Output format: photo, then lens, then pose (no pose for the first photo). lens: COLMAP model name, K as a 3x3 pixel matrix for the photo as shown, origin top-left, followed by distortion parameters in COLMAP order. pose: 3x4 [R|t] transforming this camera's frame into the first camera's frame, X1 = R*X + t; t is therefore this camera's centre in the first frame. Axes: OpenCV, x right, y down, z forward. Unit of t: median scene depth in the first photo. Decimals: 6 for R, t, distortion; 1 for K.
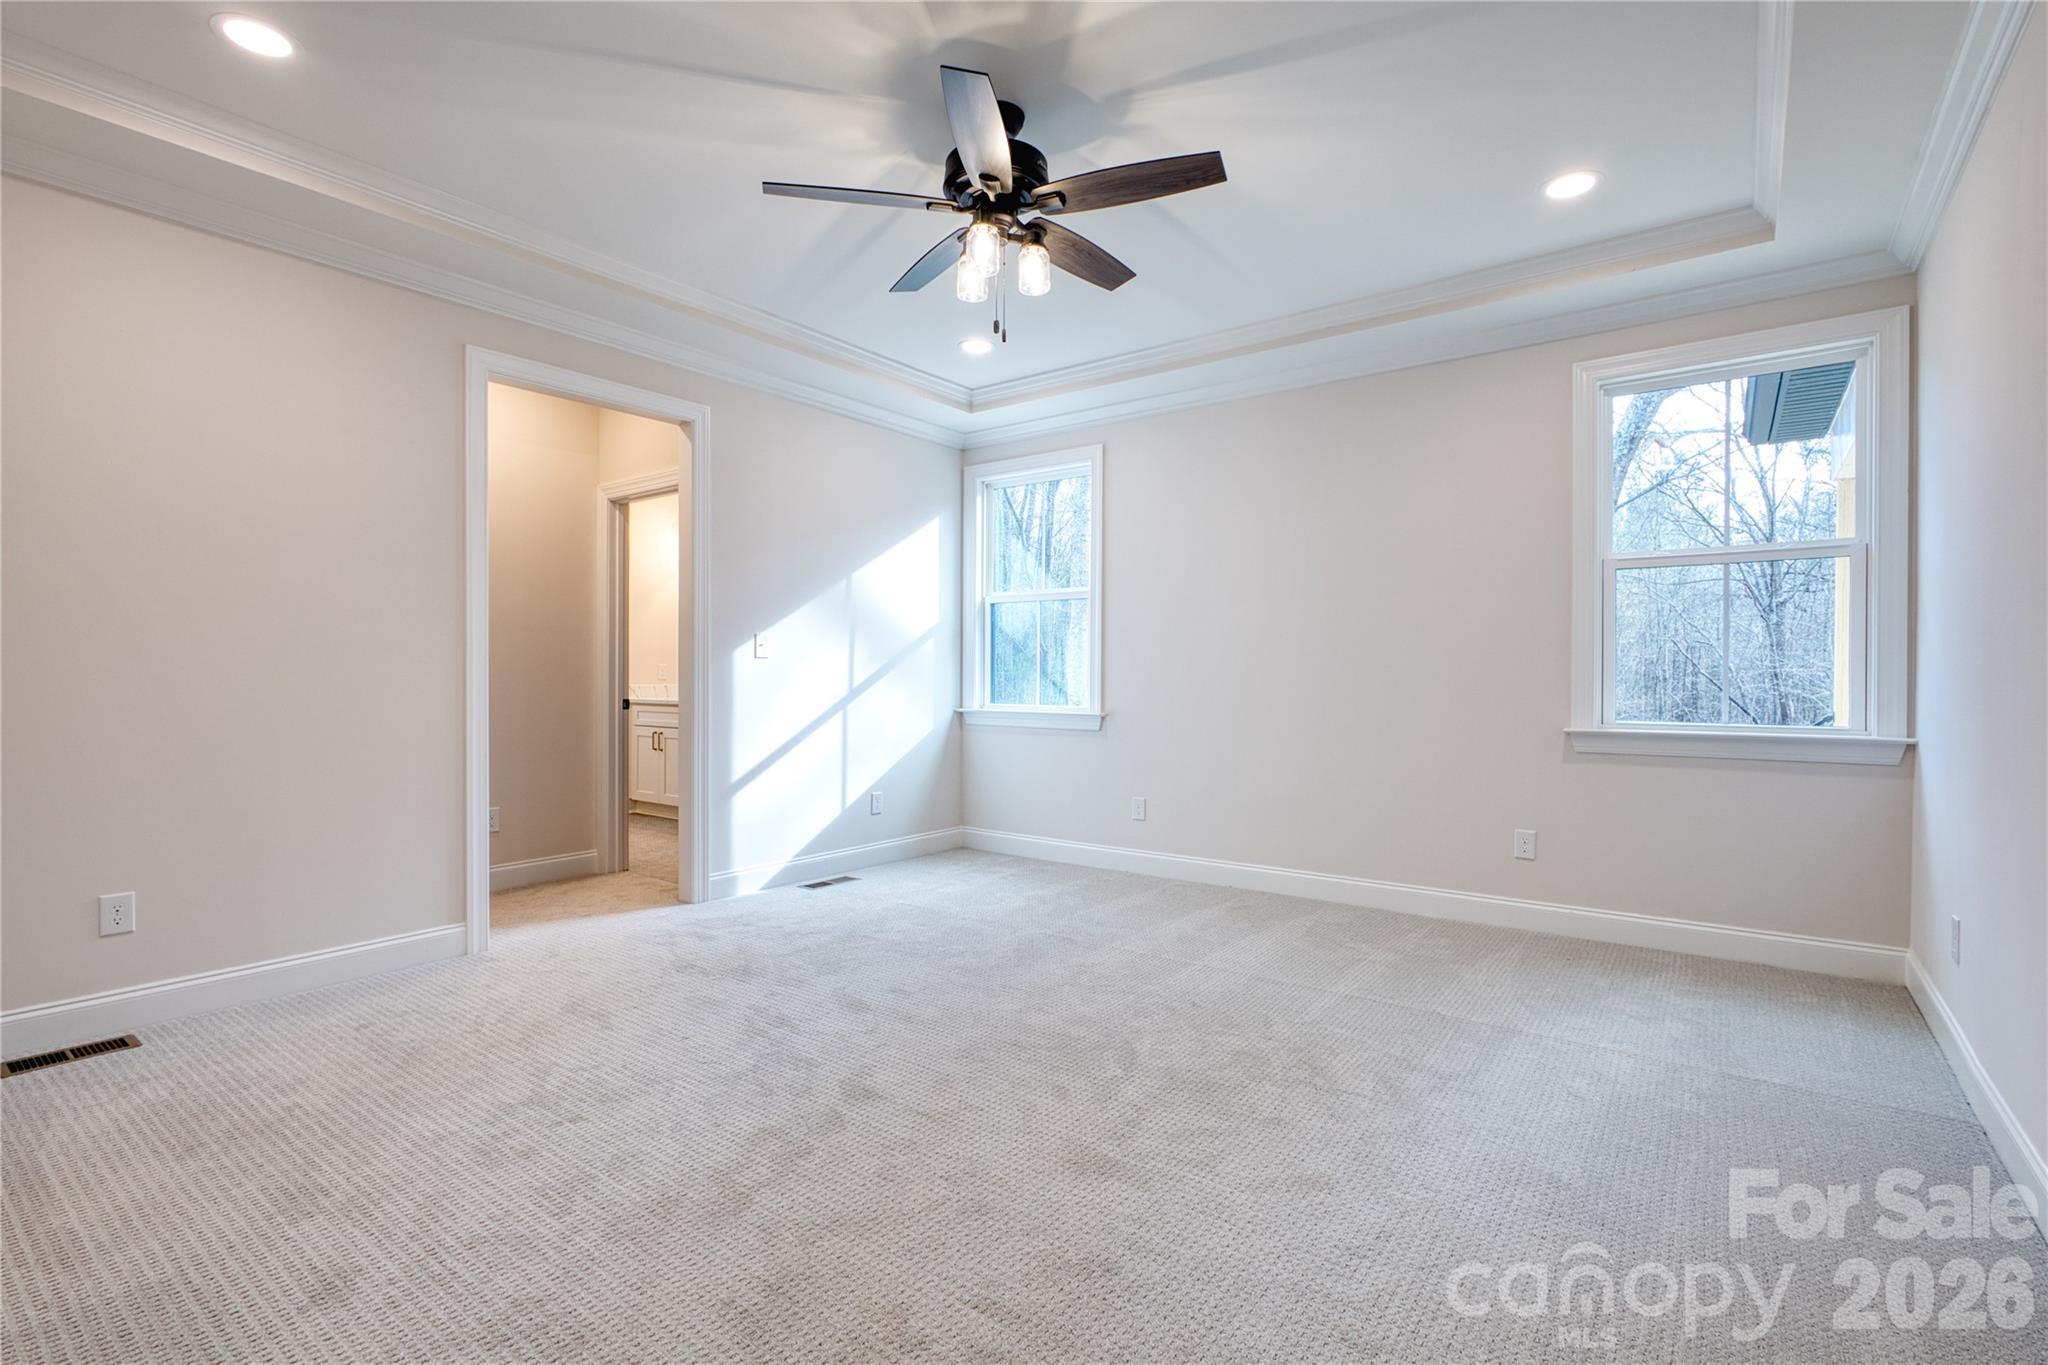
lens RADIAL K [[965.7, 0, 1032.8], [0, 965.7, 679.2], [0, 0, 1]] dist [-0.002318, 0.001981]
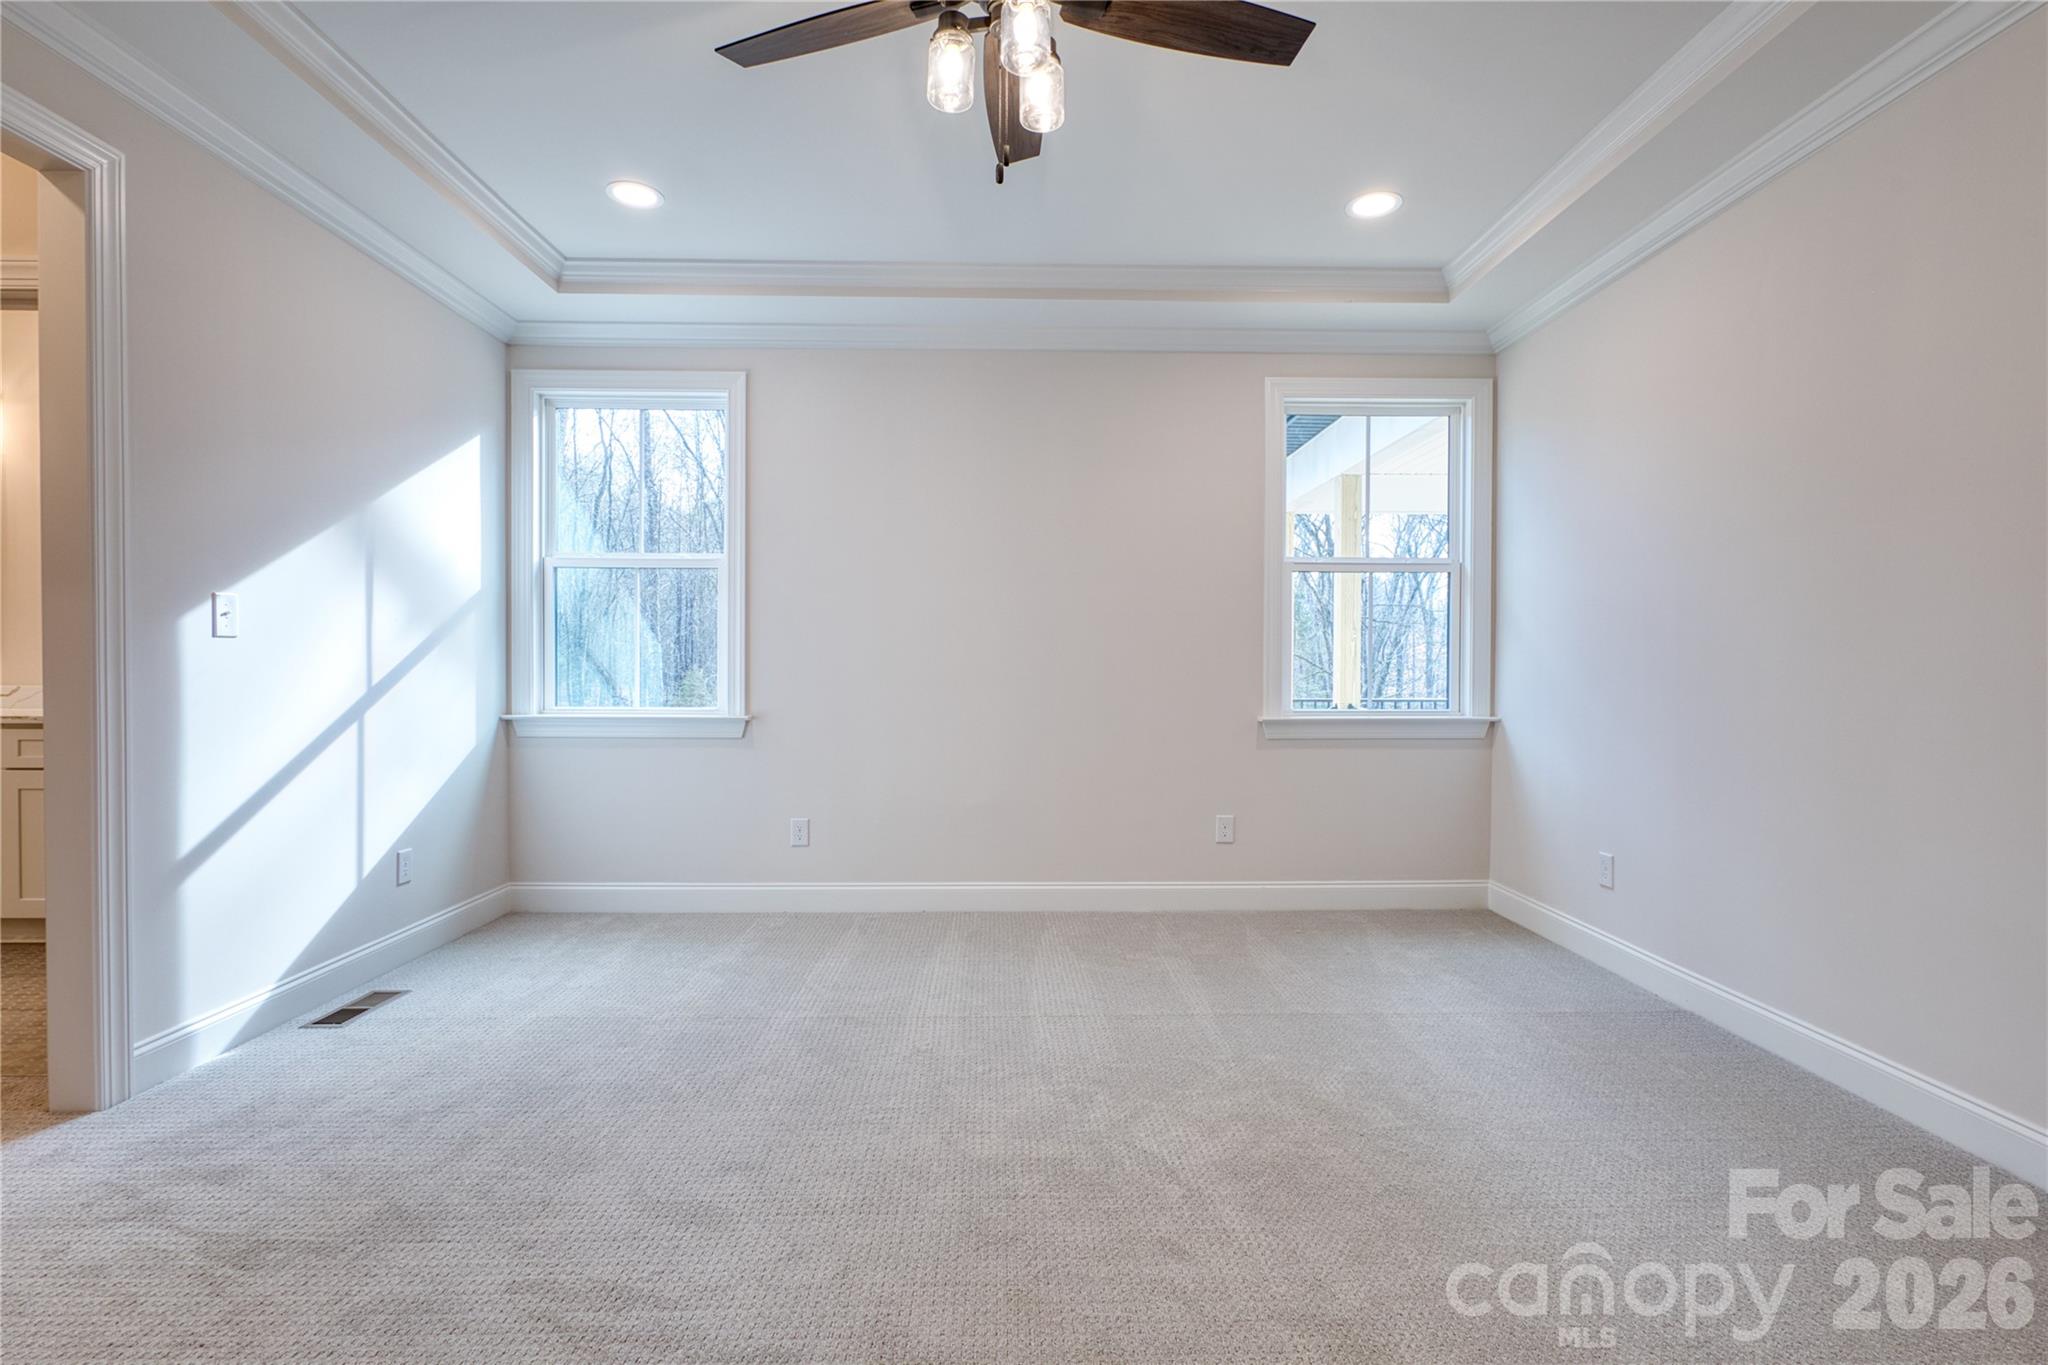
lens RADIAL K [[965.7, 0, 1032.8], [0, 965.7, 679.2], [0, 0, 1]] dist [-0.002318, 0.001981]
pose [[0.780995, -0.007523, 0.624492, -0.288815], [0.001842, 0.999951, 0.009743, -0.002008], [-0.624535, -0.006459, 0.780970, 0.292889]]
